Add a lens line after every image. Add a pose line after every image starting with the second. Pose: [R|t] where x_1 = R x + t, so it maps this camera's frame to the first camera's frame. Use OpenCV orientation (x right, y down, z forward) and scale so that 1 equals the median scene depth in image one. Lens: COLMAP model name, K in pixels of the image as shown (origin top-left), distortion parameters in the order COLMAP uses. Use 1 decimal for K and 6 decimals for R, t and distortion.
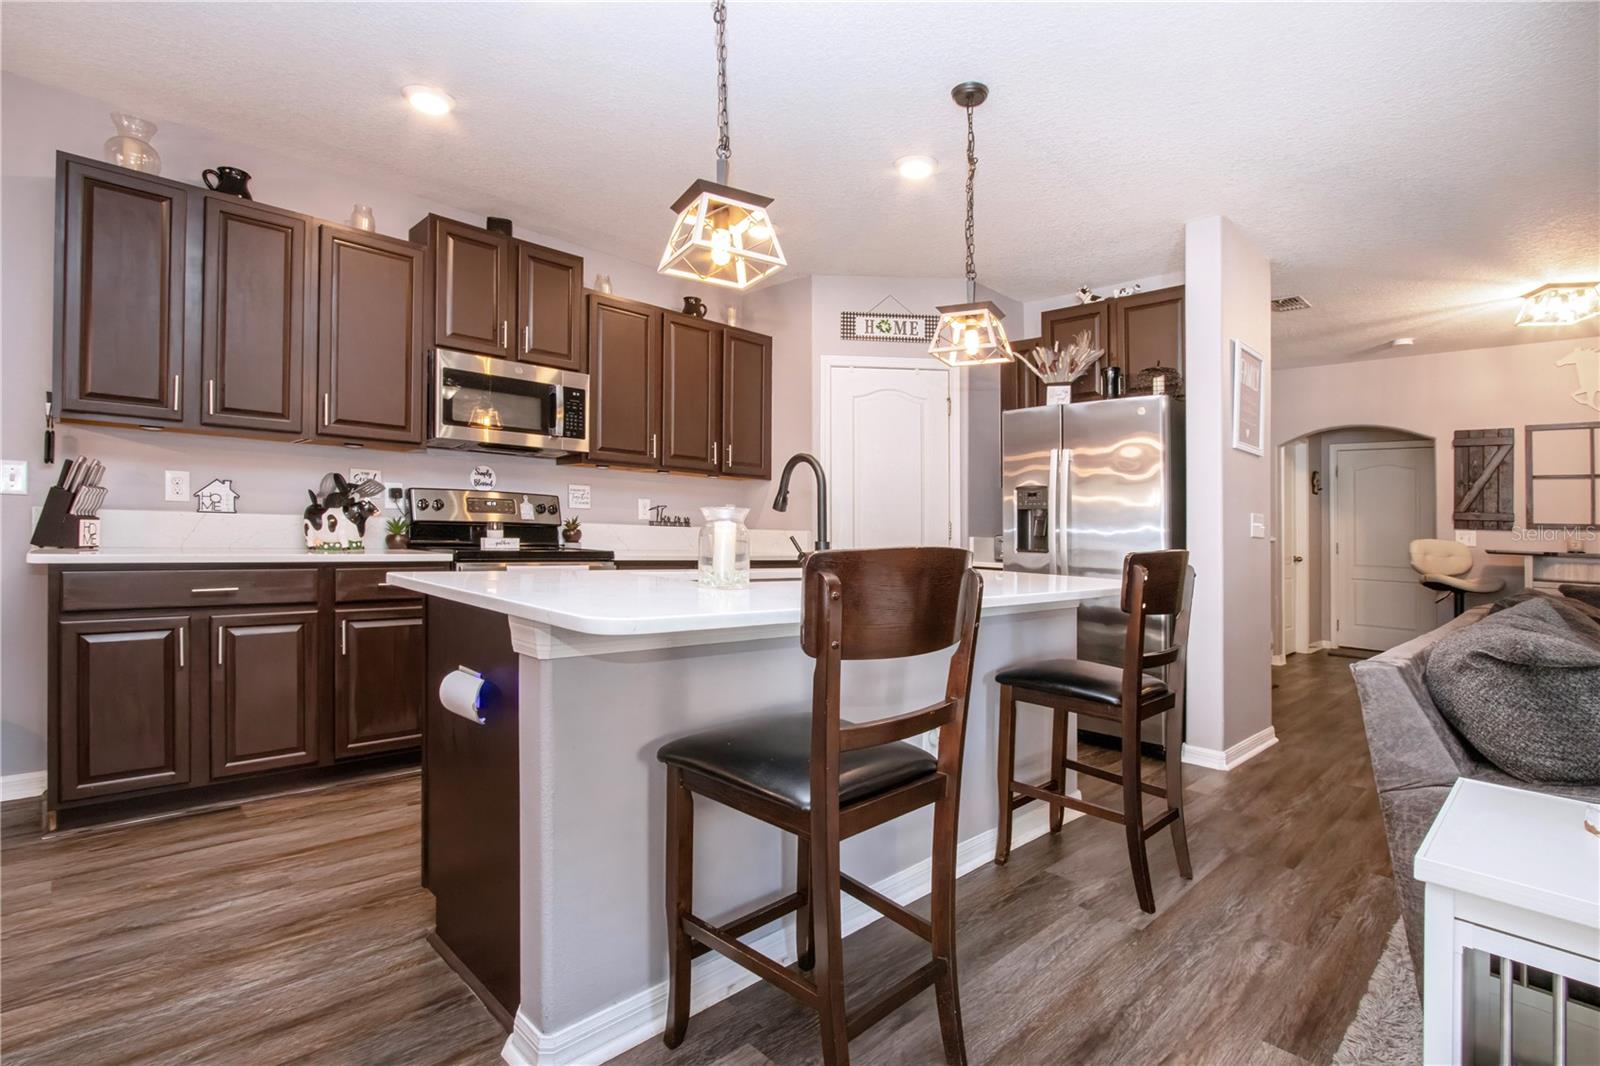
lens RADIAL K [[771.3, 0, 790.3], [0, 771.3, 540.4], [0, 0, 1]] dist [-0.013308, 0.000694]
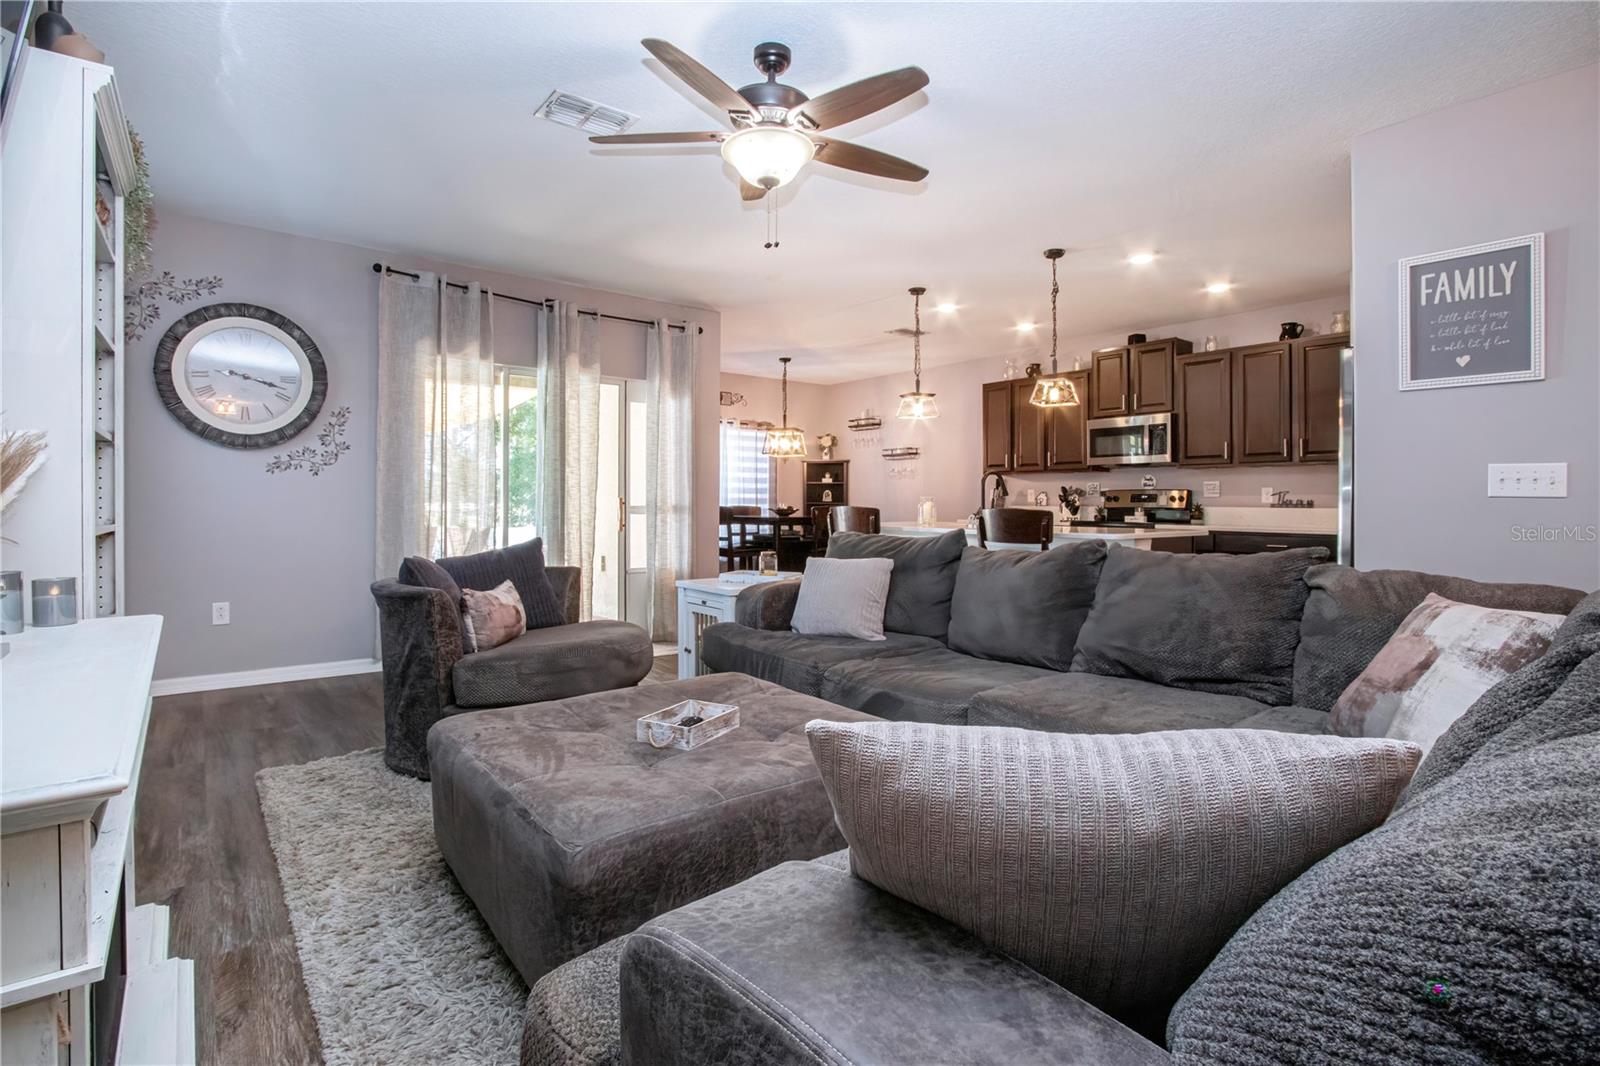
lens RADIAL K [[772.1, 0, 821.4], [0, 772.1, 509.1], [0, 0, 1]] dist [-0.008685, -0.000604]
pose [[-0.075381, -0.028990, -0.996733, 1.634257], [-0.028137, 0.999241, -0.026935, 0.055252], [0.996758, 0.026014, -0.076140, 0.482185]]
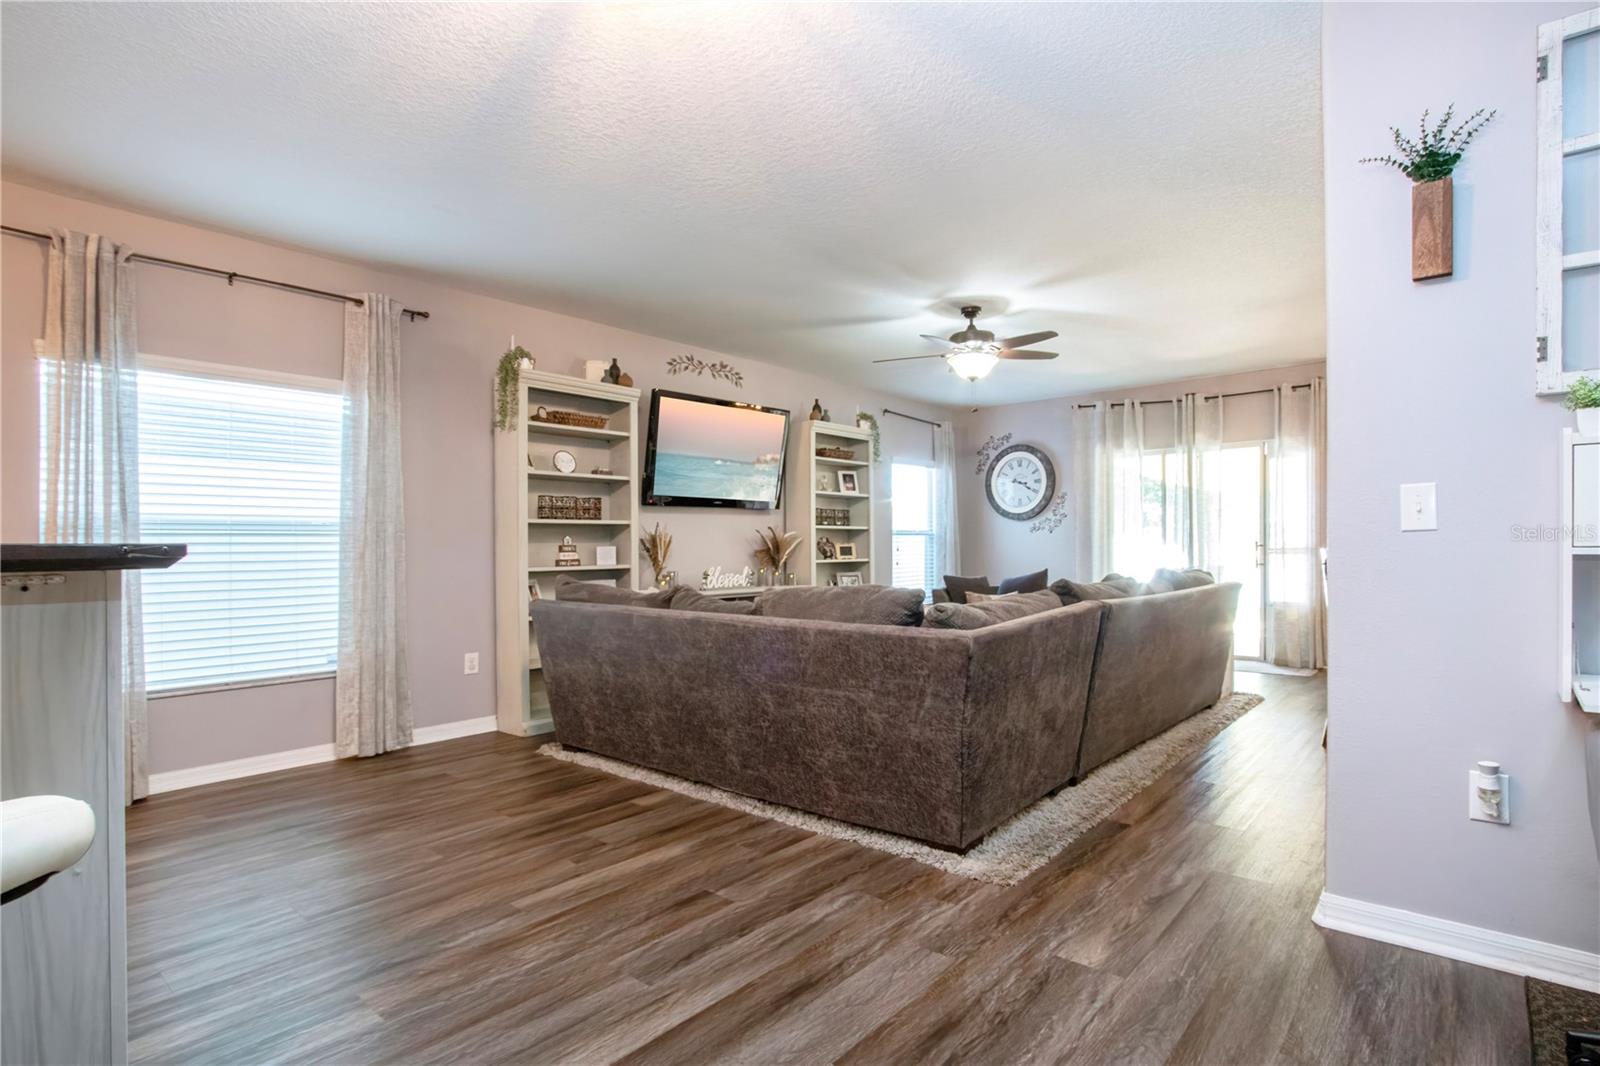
lens RADIAL K [[781.3, 0, 880.2], [0, 781.3, 600.5], [0, 0, 1]] dist [-0.004327, -0.000202]
pose [[-0.989095, -0.010282, -0.146923, 1.220102], [-0.022189, 0.996577, 0.079634, 0.010187], [0.145601, 0.082025, -0.985937, 1.870919]]
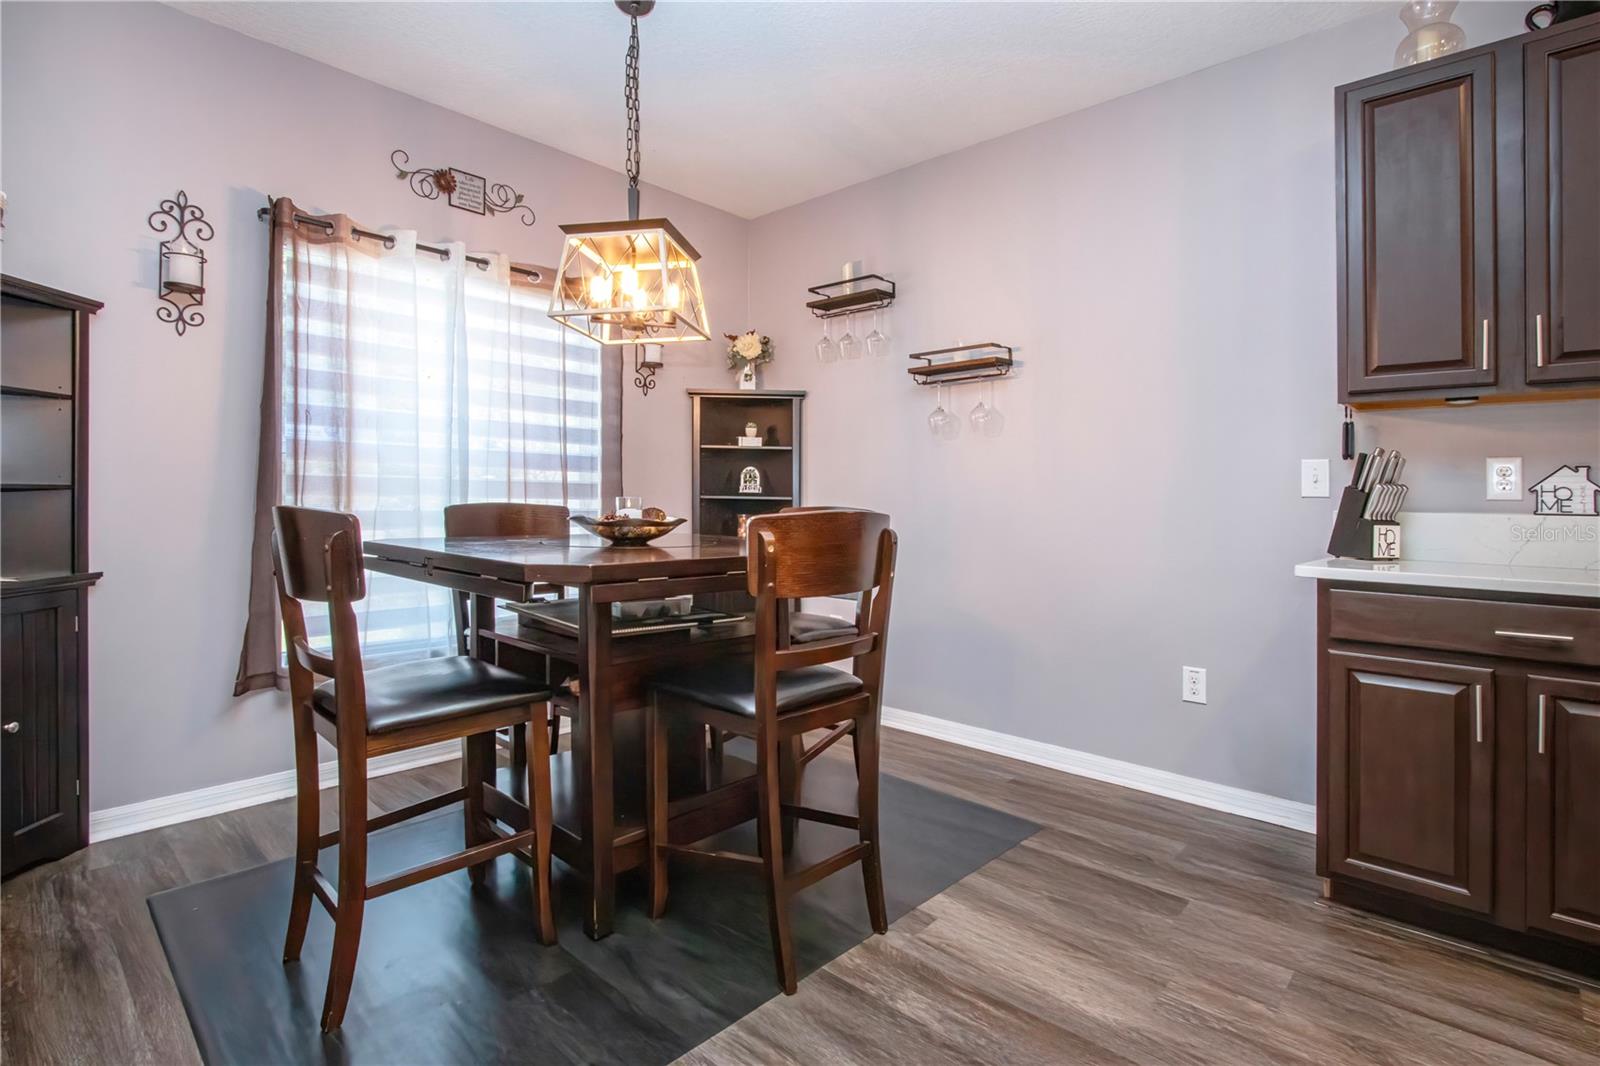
lens RADIAL K [[772.1, 0, 821.4], [0, 772.1, 509.1], [0, 0, 1]] dist [-0.008685, -0.000604]
pose [[0.081726, -0.016474, -0.996519, -0.131407], [-0.028876, 0.999405, -0.018889, -0.009866], [0.996236, 0.030319, 0.081201, 0.288035]]
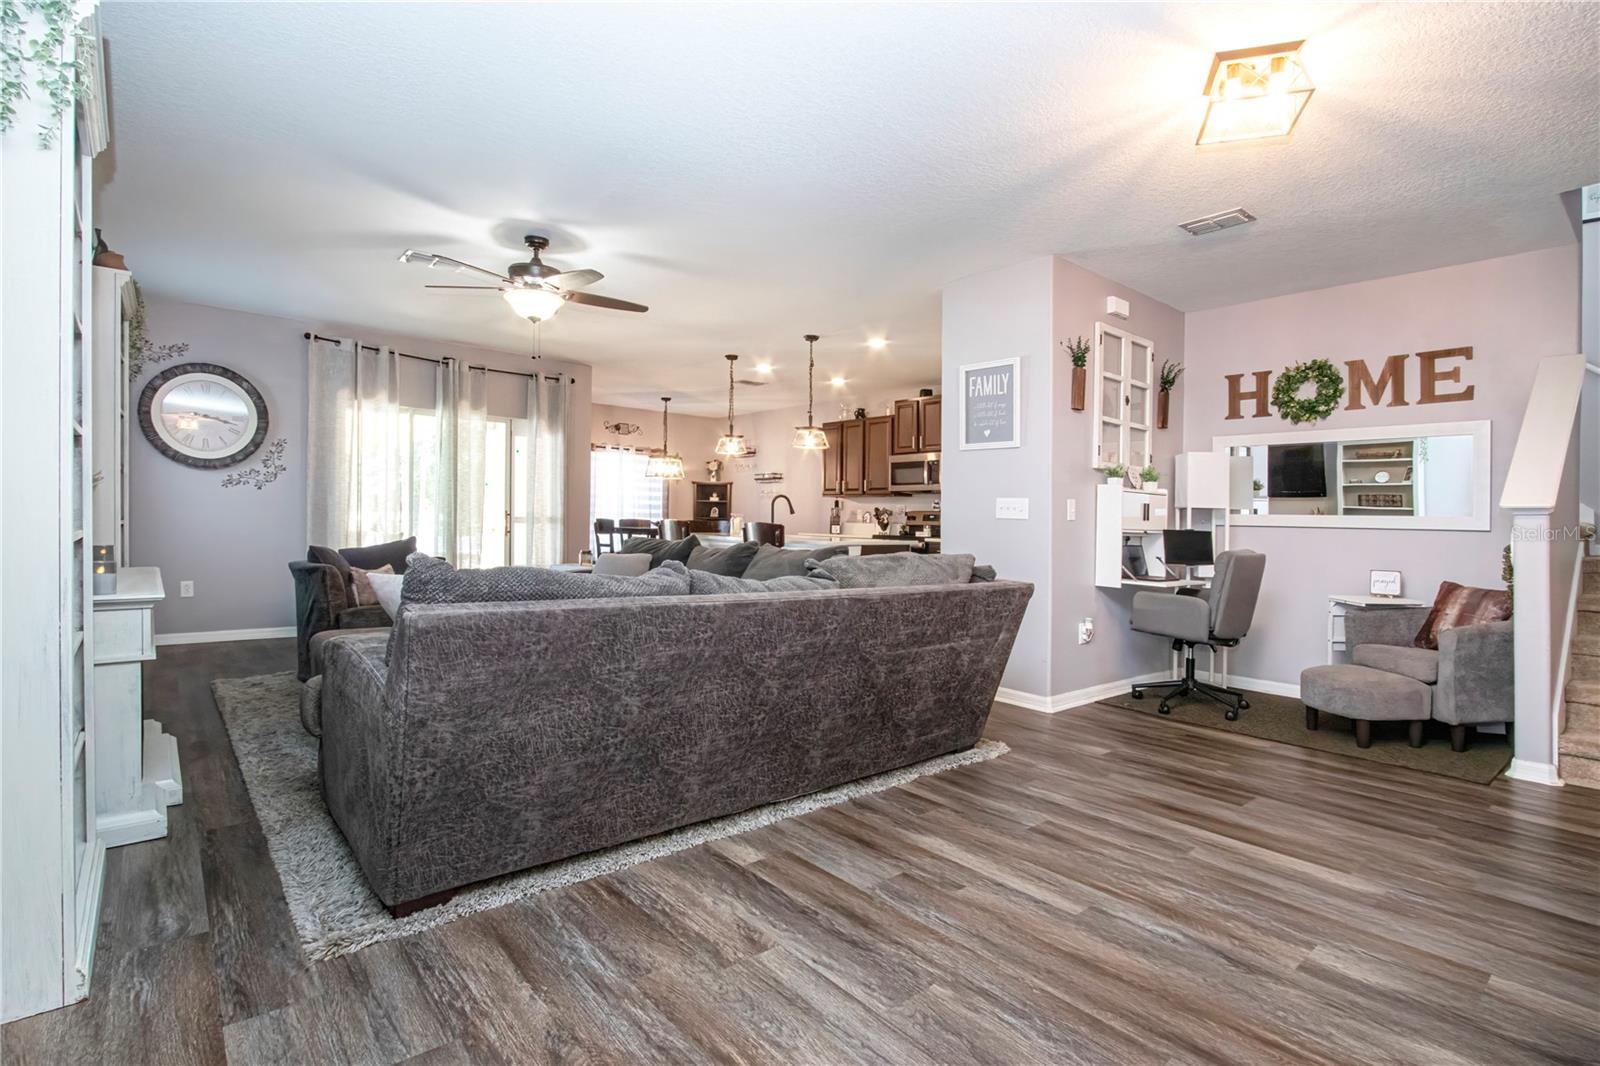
lens RADIAL K [[762.7, 0, 816.7], [0, 762.7, 538.0], [0, 0, 1]] dist [-0.001579, -0.000319]
pose [[-0.042753, -0.014548, -0.998980, 2.115528], [-0.044014, 0.998951, -0.012664, 0.064218], [0.998116, 0.043427, -0.043349, 0.905279]]
